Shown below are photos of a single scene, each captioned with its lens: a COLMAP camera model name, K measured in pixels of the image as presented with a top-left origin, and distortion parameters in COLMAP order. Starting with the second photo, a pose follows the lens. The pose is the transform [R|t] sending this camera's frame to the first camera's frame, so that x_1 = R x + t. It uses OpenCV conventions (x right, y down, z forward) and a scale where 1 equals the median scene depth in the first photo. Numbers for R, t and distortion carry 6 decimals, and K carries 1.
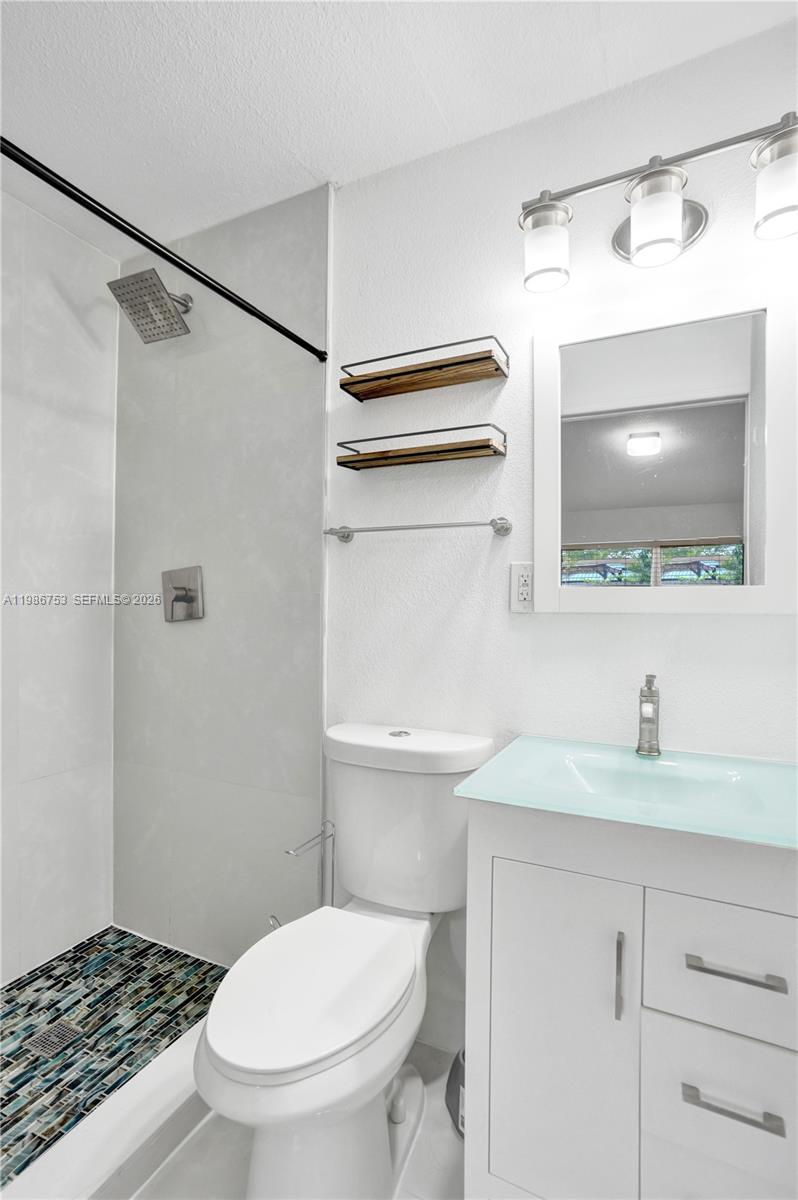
lens RADIAL K [[587.2, 0, 404.7], [0, 587.2, 599.2], [0, 0, 1]] dist [-0.006218, 0.002314]
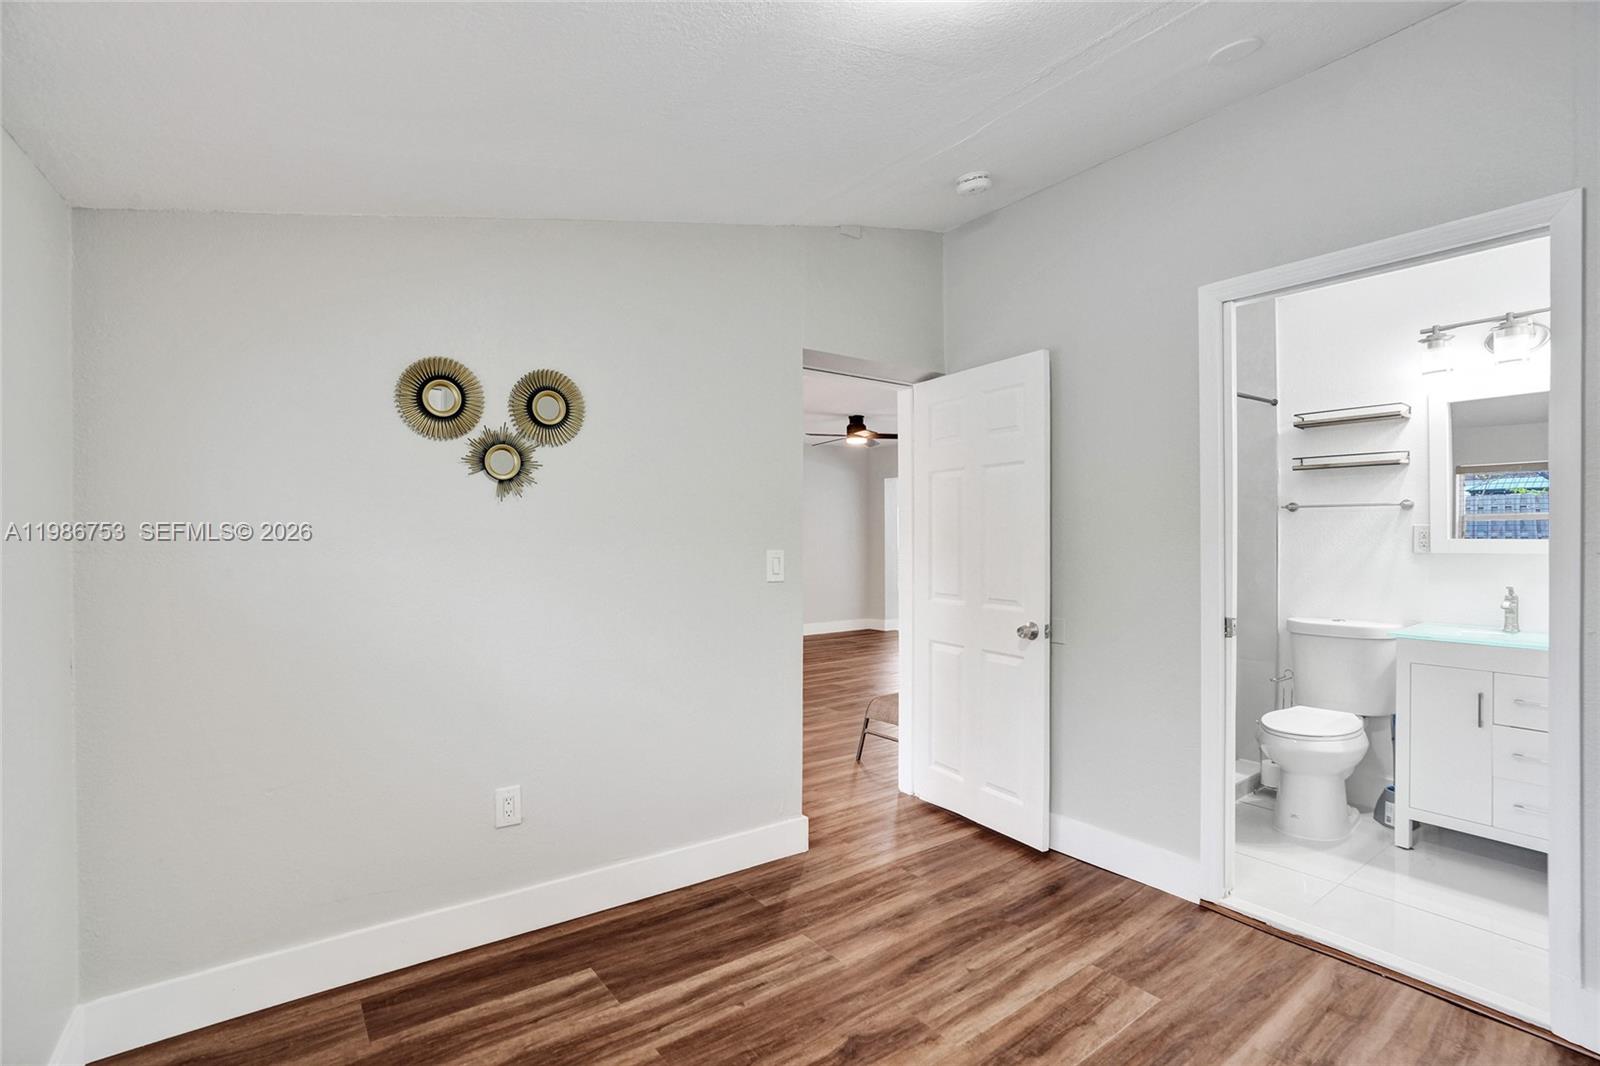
lens RADIAL K [[783.0, 0, 803.4], [0, 783.0, 533.7], [0, 0, 1]] dist [-0.006218, 0.002314]
pose [[0.900268, -0.015033, -0.435077, -0.453117], [0.018920, 0.999810, 0.004603, -0.081804], [0.434925, -0.012376, 0.900381, -1.921722]]
